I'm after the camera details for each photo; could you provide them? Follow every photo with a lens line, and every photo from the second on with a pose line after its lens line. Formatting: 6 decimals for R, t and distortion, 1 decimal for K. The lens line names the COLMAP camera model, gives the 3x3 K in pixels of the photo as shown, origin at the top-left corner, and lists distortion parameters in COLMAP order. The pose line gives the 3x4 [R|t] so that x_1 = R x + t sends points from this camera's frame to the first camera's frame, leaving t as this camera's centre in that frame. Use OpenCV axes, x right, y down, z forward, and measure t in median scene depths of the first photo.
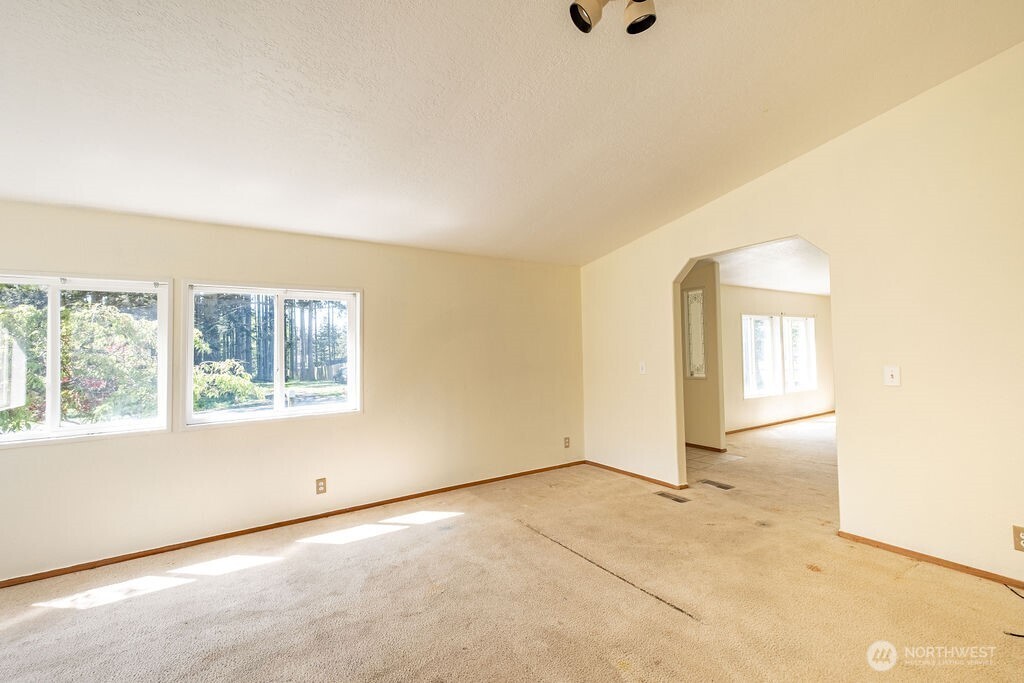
lens RADIAL K [[442.8, 0, 515.3], [0, 442.8, 335.0], [0, 0, 1]] dist [0.017204, -0.003802]
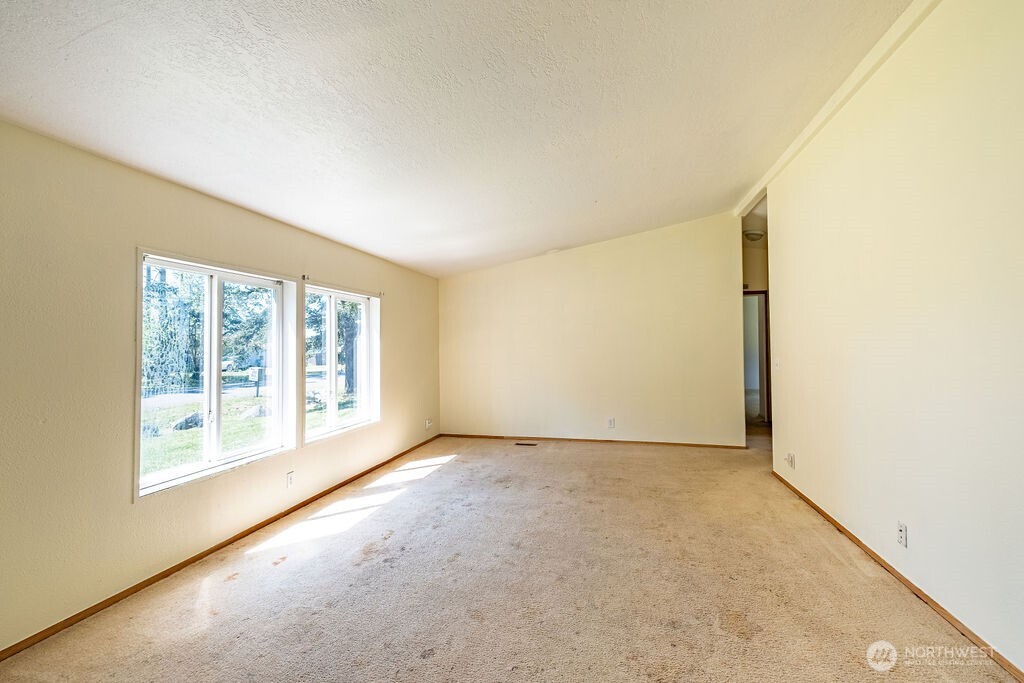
lens RADIAL K [[442.8, 0, 511.2], [0, 442.8, 343.3], [0, 0, 1]] dist [0.017204, -0.003802]
pose [[0.736783, 0.016642, 0.675925, 0.491944], [-0.031980, 0.999436, 0.010252, 0.011578], [-0.675373, -0.029169, 0.736899, 0.552450]]
